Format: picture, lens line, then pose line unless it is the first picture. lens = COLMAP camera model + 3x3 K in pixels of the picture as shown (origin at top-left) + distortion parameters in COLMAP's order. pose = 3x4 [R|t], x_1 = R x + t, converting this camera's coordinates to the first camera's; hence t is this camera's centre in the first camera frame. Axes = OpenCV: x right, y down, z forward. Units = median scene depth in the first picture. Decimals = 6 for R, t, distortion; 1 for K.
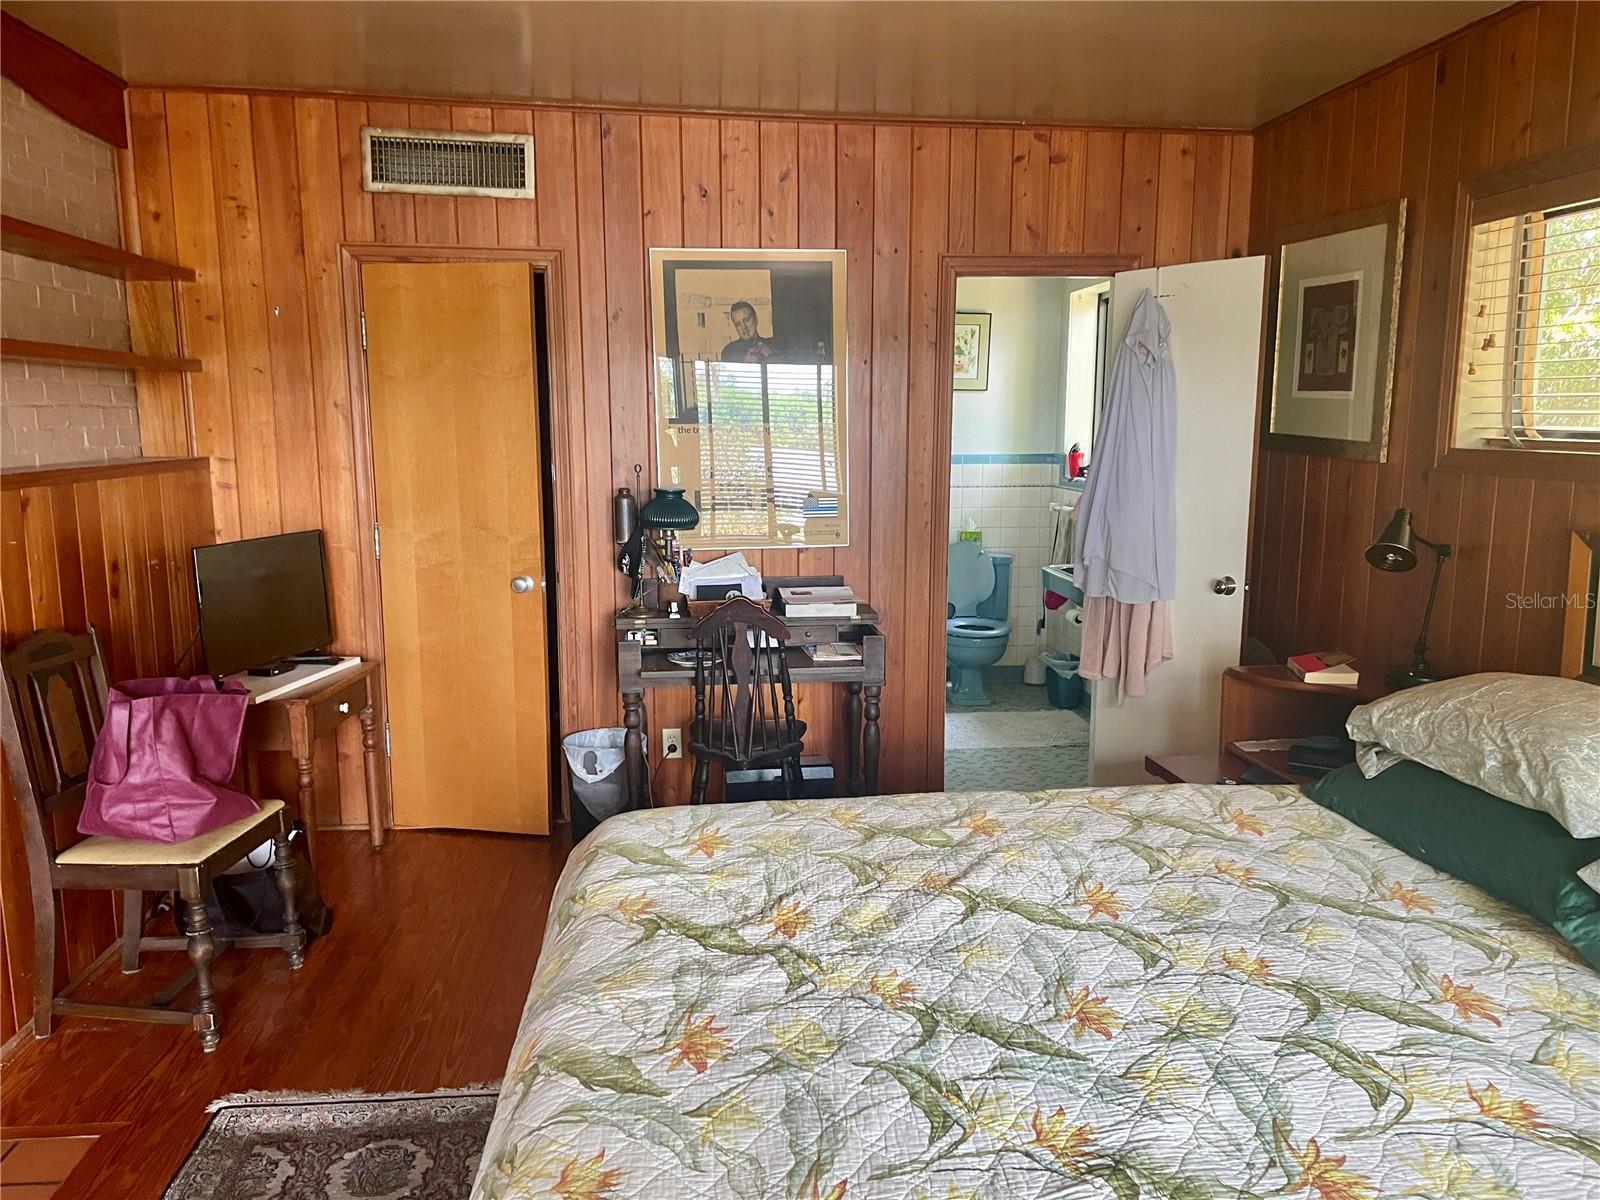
lens RADIAL K [[1206.2, 0, 804.8], [0, 1206.2, 613.3], [0, 0, 1]] dist [0.110288, -0.146152]
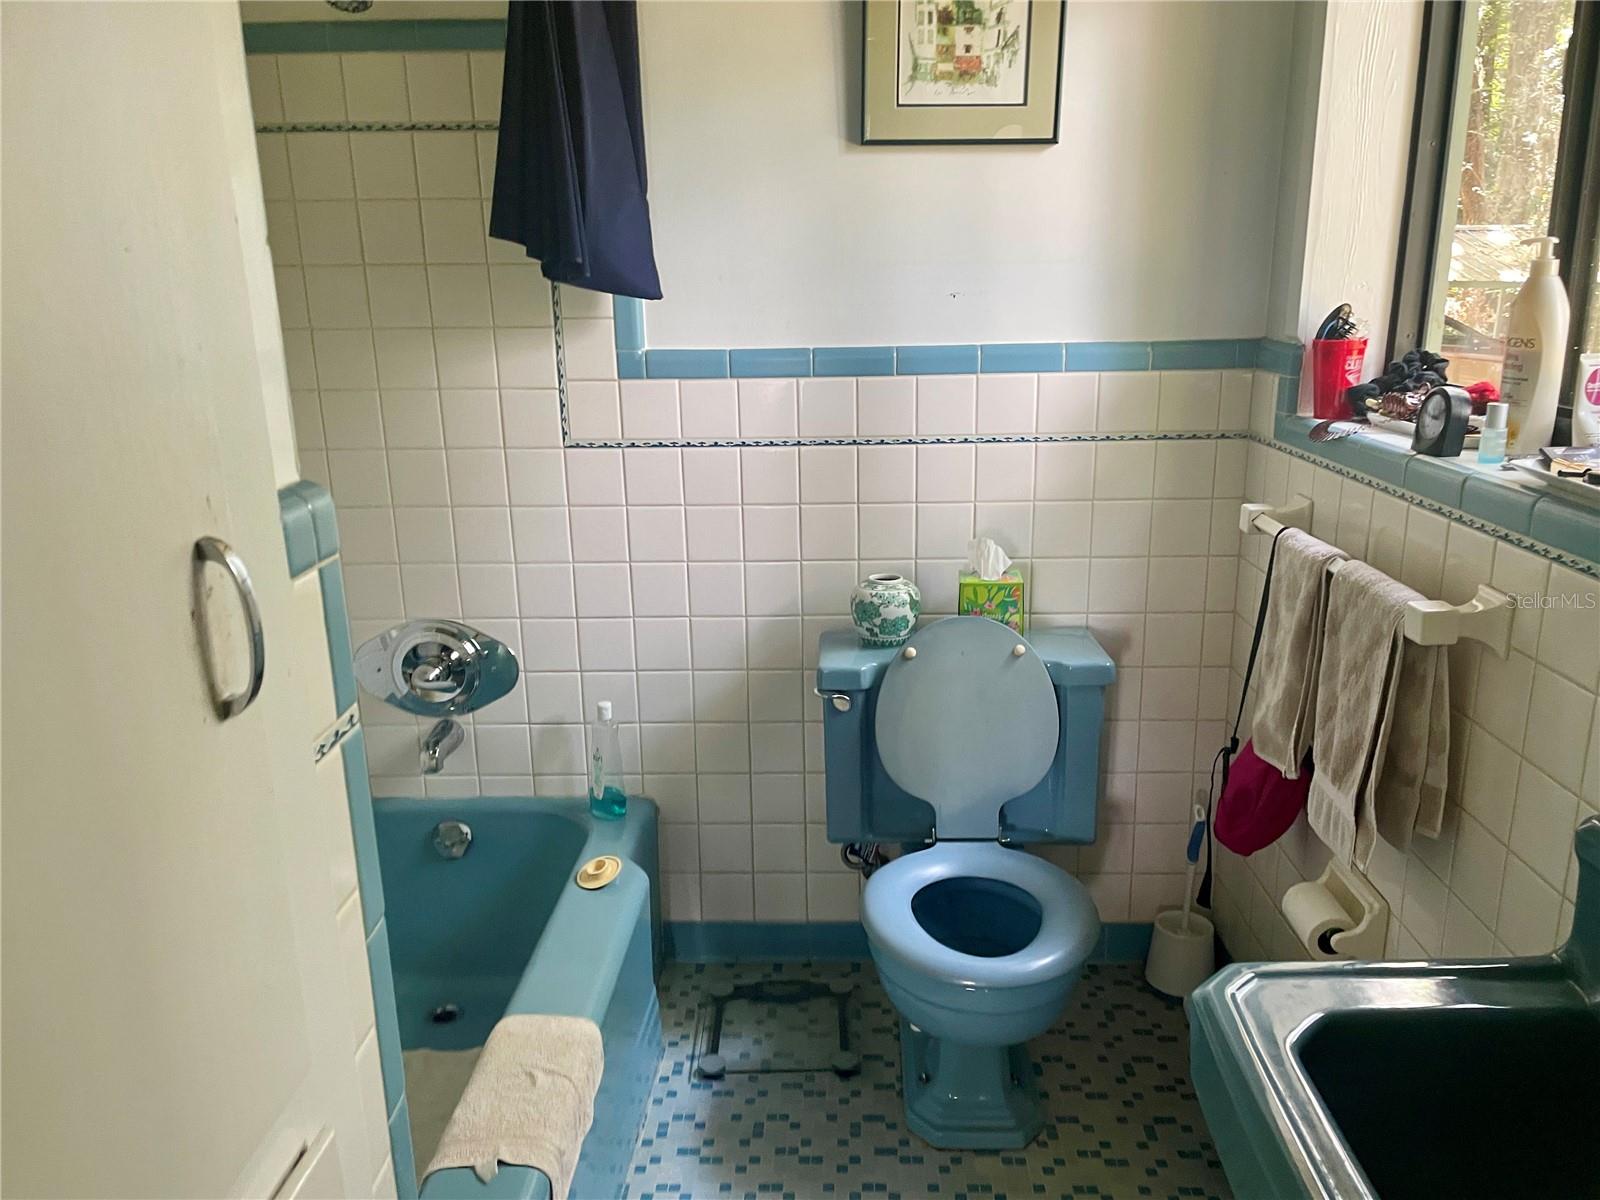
lens RADIAL K [[1206.2, 0, 804.8], [0, 1206.2, 613.3], [0, 0, 1]] dist [0.110288, -0.146152]
pose [[0.989911, 0.020574, -0.140186, 0.265944], [-0.004855, 0.993746, 0.111562, -0.191102], [0.141605, -0.109756, 0.983820, 1.318515]]
